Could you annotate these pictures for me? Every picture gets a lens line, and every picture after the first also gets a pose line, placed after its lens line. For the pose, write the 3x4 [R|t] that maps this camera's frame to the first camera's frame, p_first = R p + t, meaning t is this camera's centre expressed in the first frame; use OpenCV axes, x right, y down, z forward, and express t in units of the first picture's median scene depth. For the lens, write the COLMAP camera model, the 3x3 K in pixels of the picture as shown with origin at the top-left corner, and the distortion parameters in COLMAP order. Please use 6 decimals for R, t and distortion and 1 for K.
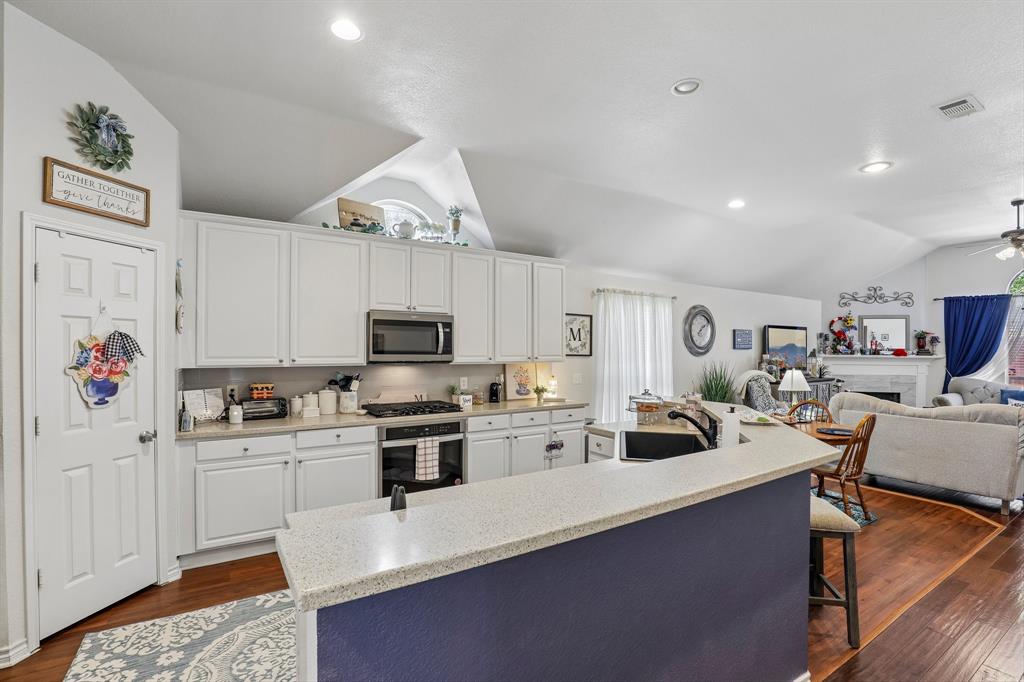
lens RADIAL K [[468.3, 0, 512.5], [0, 468.3, 348.5], [0, 0, 1]] dist [-0.038267, 0.007997]
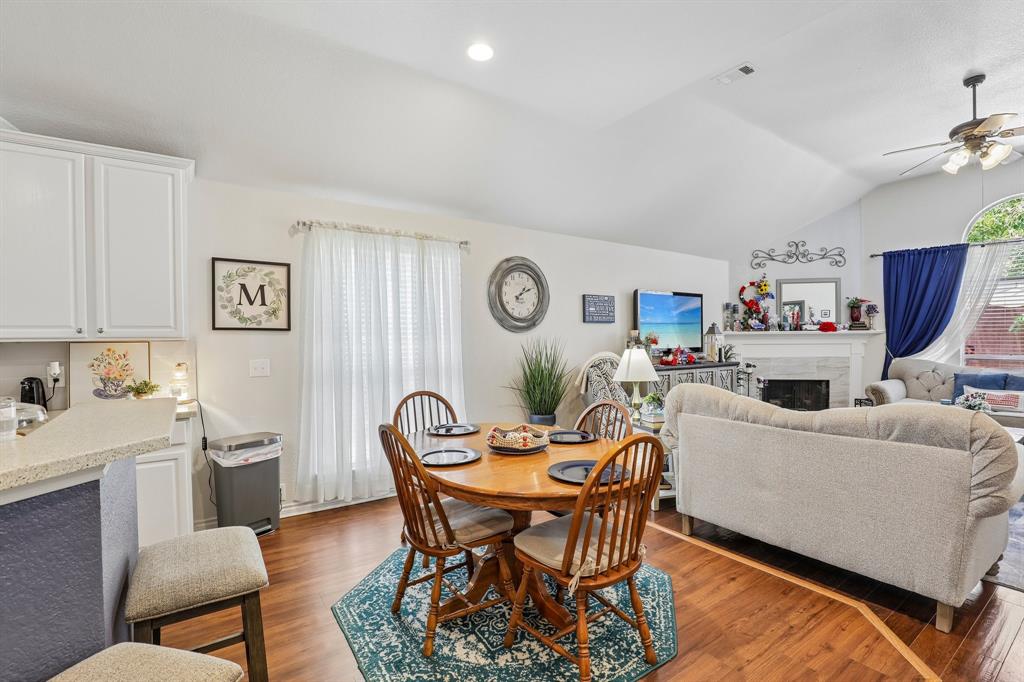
lens RADIAL K [[468.3, 0, 512.5], [0, 468.3, 348.5], [0, 0, 1]] dist [-0.038267, 0.007997]
pose [[0.999077, -0.016854, 0.039519, 0.370859], [0.016173, 0.999716, 0.017494, 0.028451], [-0.039803, -0.016839, 0.999066, 0.324949]]
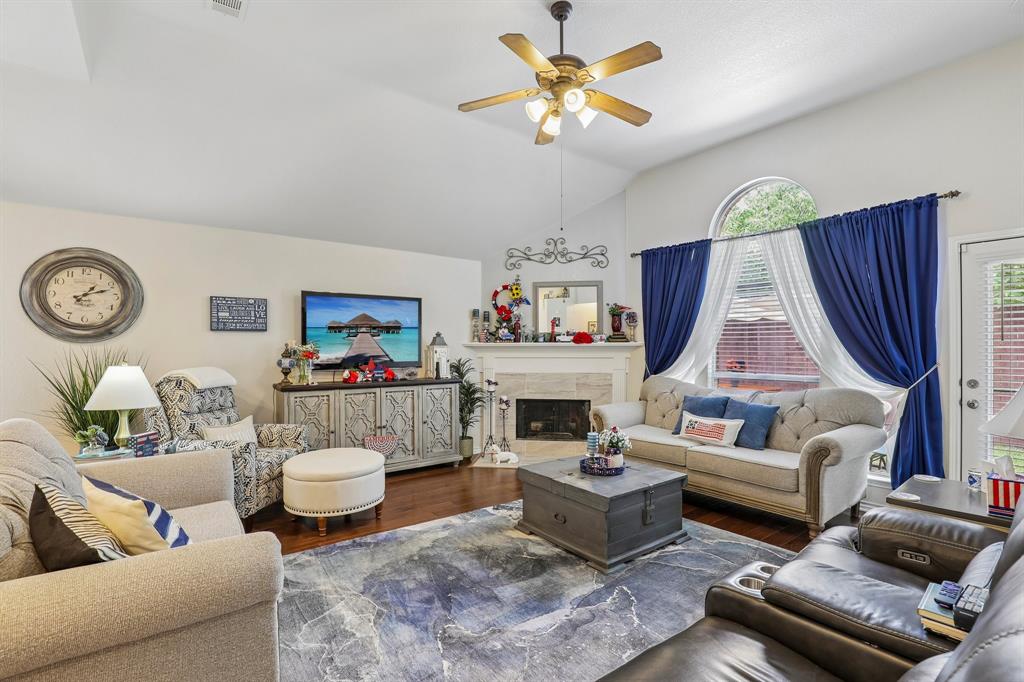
lens RADIAL K [[468.3, 0, 512.5], [0, 468.3, 348.5], [0, 0, 1]] dist [-0.038267, 0.007997]
pose [[0.996570, -0.009841, 0.082167, 0.870863], [0.010006, 0.999949, -0.001592, 0.029740], [-0.082147, 0.002409, 0.996617, 0.441086]]
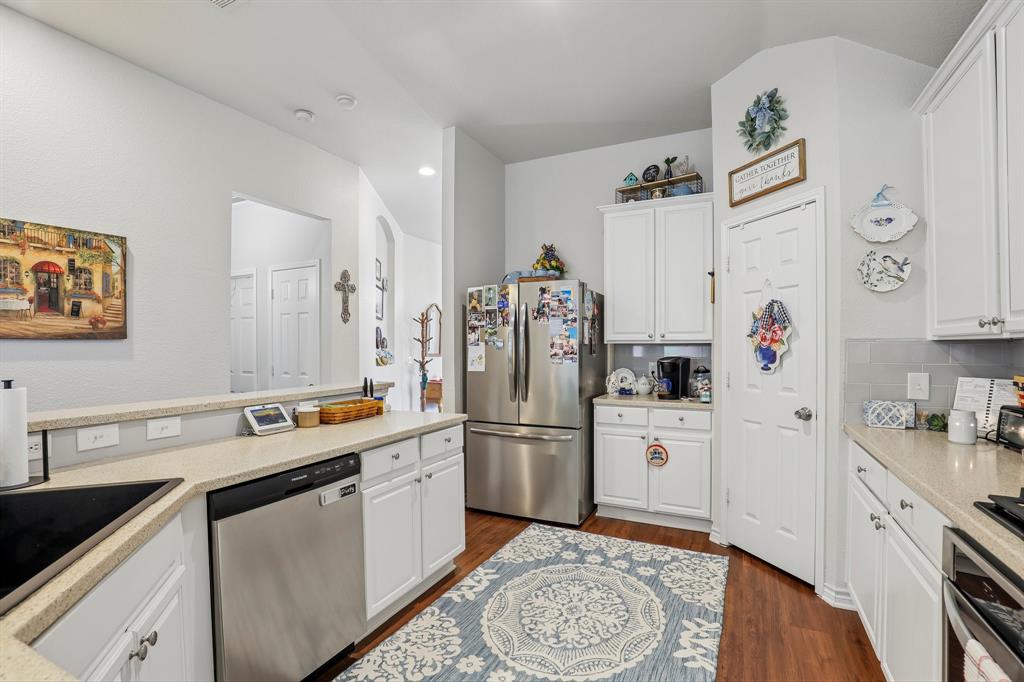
lens RADIAL K [[468.3, 0, 512.5], [0, 468.3, 348.5], [0, 0, 1]] dist [-0.038267, 0.007997]
pose [[-0.852035, 0.002883, -0.523477, 0.065406], [0.000491, 0.999989, 0.004709, 0.024847], [0.523484, 0.003756, -0.852027, 0.605085]]
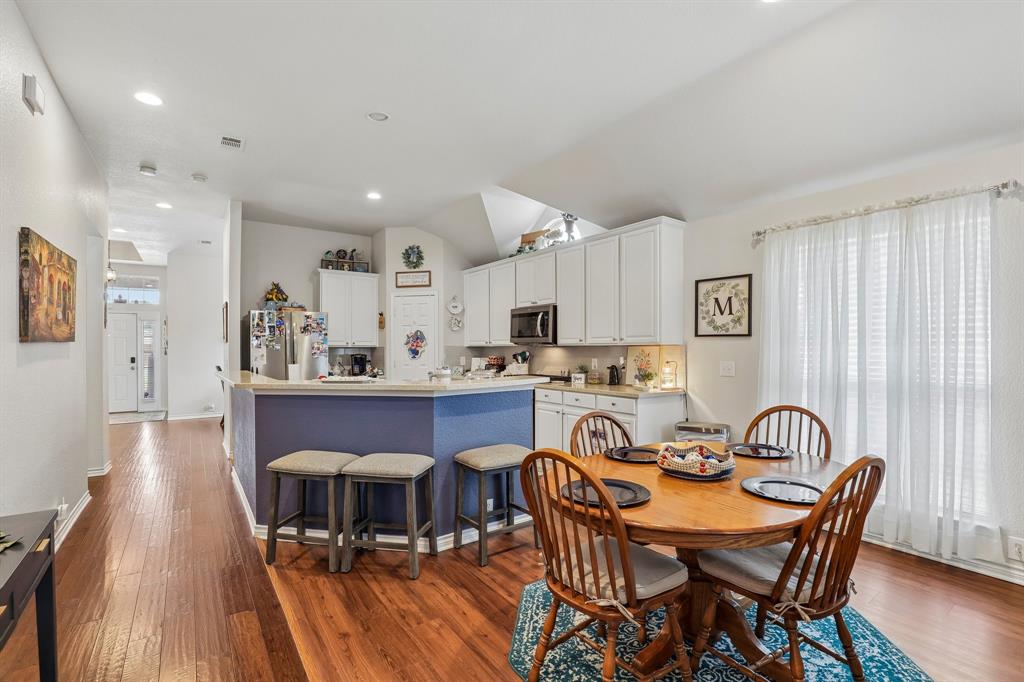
lens RADIAL K [[468.3, 0, 512.5], [0, 468.3, 348.5], [0, 0, 1]] dist [-0.038267, 0.007997]
pose [[0.047002, -0.004352, -0.998885, 0.686269], [0.003122, 0.999986, -0.004210, 0.029910], [0.998890, -0.002920, 0.047015, 0.541258]]
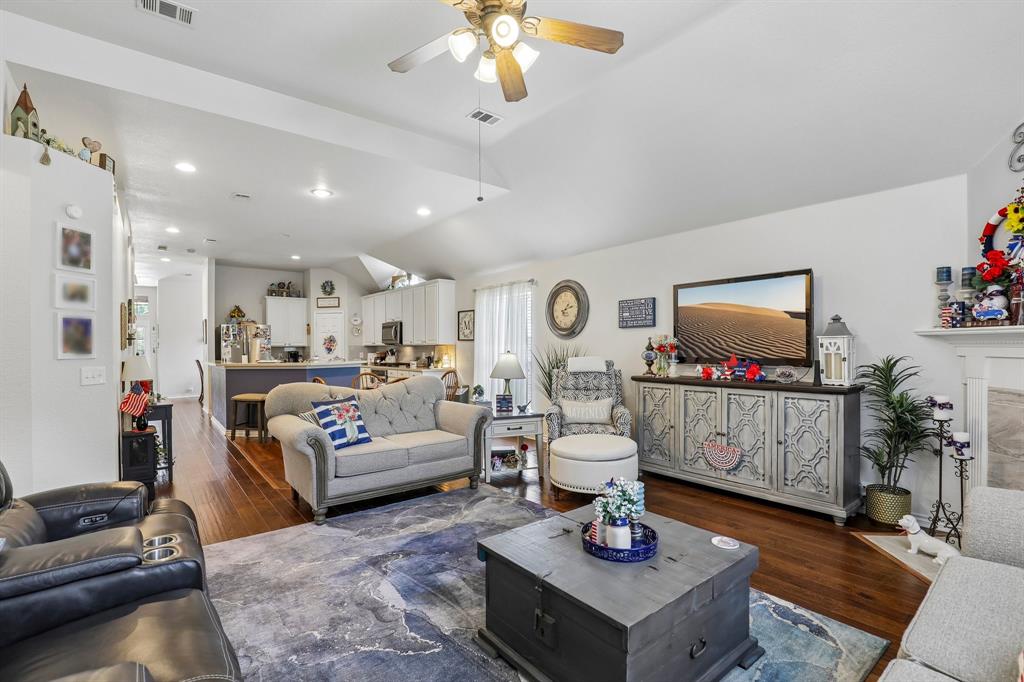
lens RADIAL K [[468.3, 0, 512.5], [0, 468.3, 348.5], [0, 0, 1]] dist [-0.038267, 0.007997]
pose [[0.104280, -0.000628, -0.994548, 1.284453], [0.007746, 0.999970, 0.000180, 0.033662], [0.994518, -0.007723, 0.104281, 0.825875]]
